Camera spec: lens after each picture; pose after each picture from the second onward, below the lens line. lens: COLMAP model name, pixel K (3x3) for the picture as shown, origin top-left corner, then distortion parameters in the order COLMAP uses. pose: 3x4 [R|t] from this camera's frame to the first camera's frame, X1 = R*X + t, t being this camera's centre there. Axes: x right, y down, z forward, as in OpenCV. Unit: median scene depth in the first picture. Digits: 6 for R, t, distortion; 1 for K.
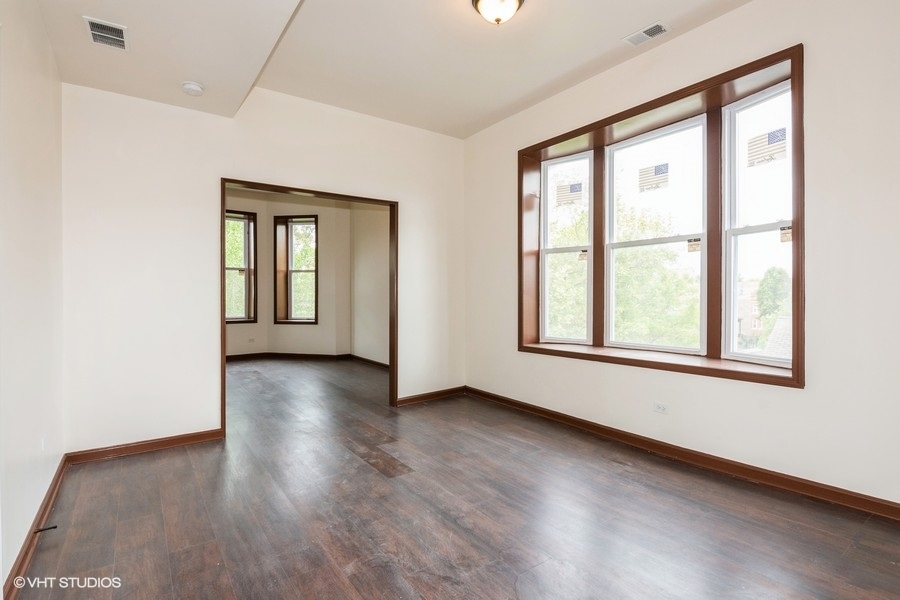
lens RADIAL K [[445.6, 0, 443.2], [0, 445.6, 298.2], [0, 0, 1]] dist [-0.001851, -0.000652]
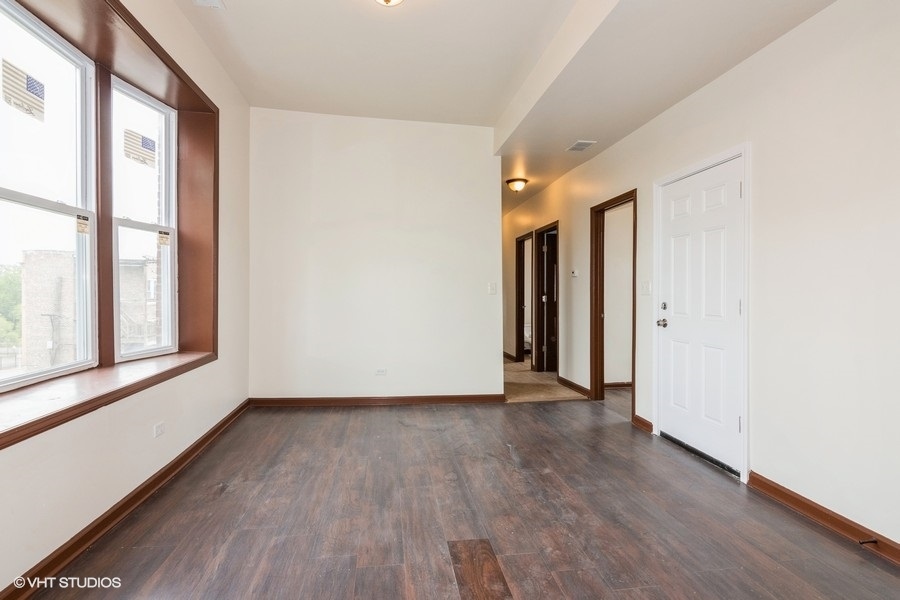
lens RADIAL K [[433.8, 0, 448.4], [0, 433.8, 297.3], [0, 0, 1]] dist [-0.000017, -0.007331]
pose [[-0.897571, -0.006376, 0.440824, -0.361568], [0.000356, 0.999885, 0.015185, -0.007537], [-0.440870, 0.013787, -0.897465, 1.602361]]
